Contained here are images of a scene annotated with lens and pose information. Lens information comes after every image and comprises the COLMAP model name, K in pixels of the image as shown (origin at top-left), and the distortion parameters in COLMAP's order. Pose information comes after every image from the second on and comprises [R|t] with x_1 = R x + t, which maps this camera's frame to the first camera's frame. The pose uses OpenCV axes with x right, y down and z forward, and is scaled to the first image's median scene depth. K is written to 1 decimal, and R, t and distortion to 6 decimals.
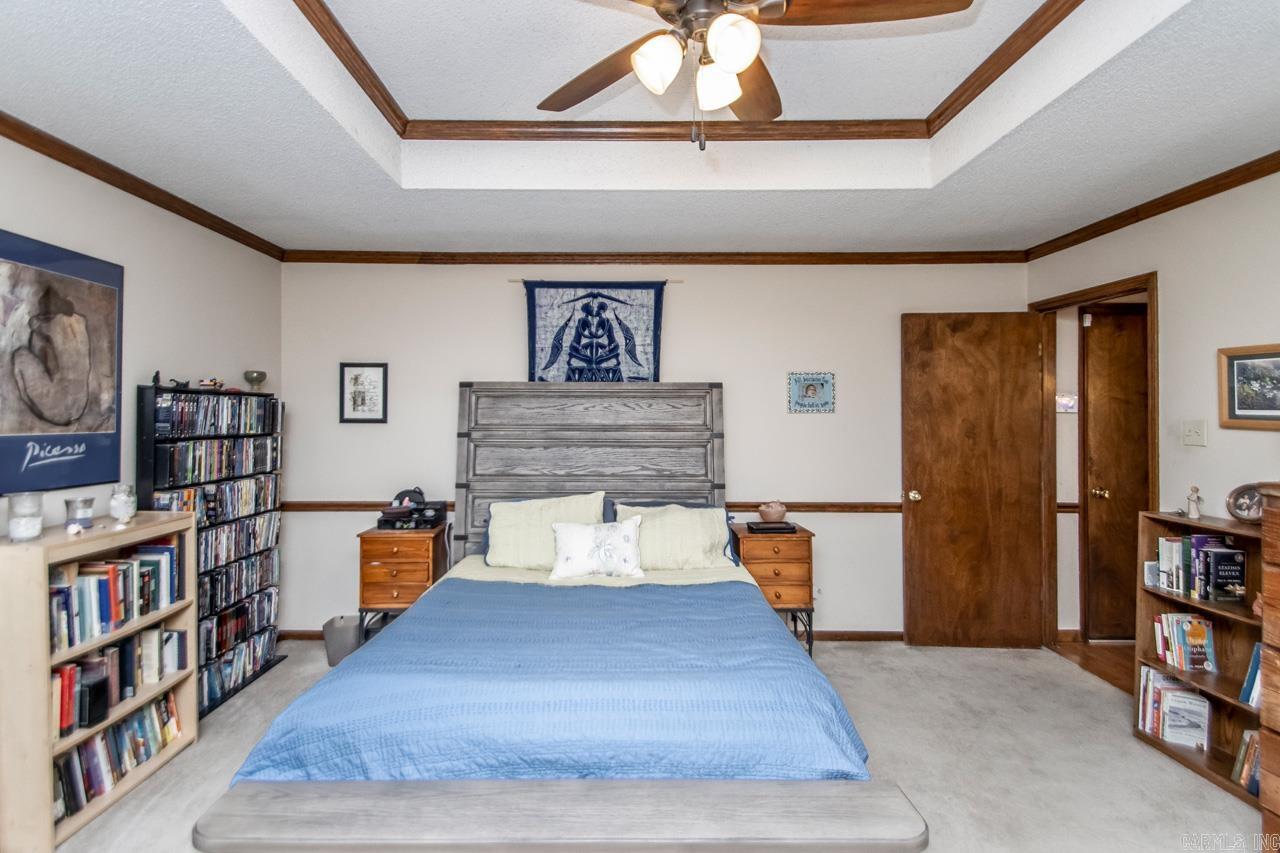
lens RADIAL K [[597.8, 0, 640.0], [0, 597.8, 426.5], [0, 0, 1]] dist [-0.000301, -0.000390]
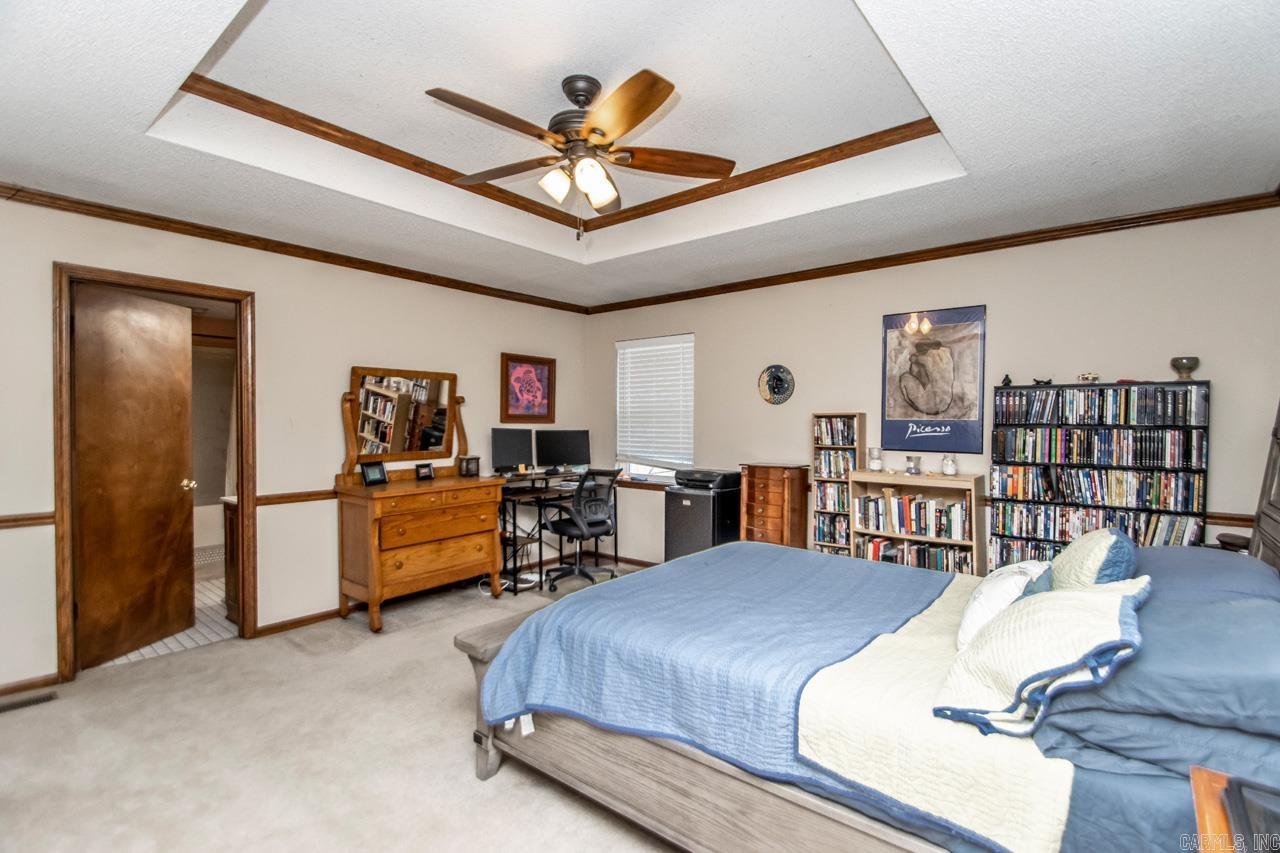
lens RADIAL K [[597.8, 0, 640.0], [0, 597.8, 426.5], [0, 0, 1]] dist [-0.000301, -0.000390]
pose [[-0.627094, 0.002902, -0.778938, 0.828207], [-0.020408, 0.999589, 0.020153, 0.014159], [0.778676, 0.028534, -0.626776, 1.326224]]
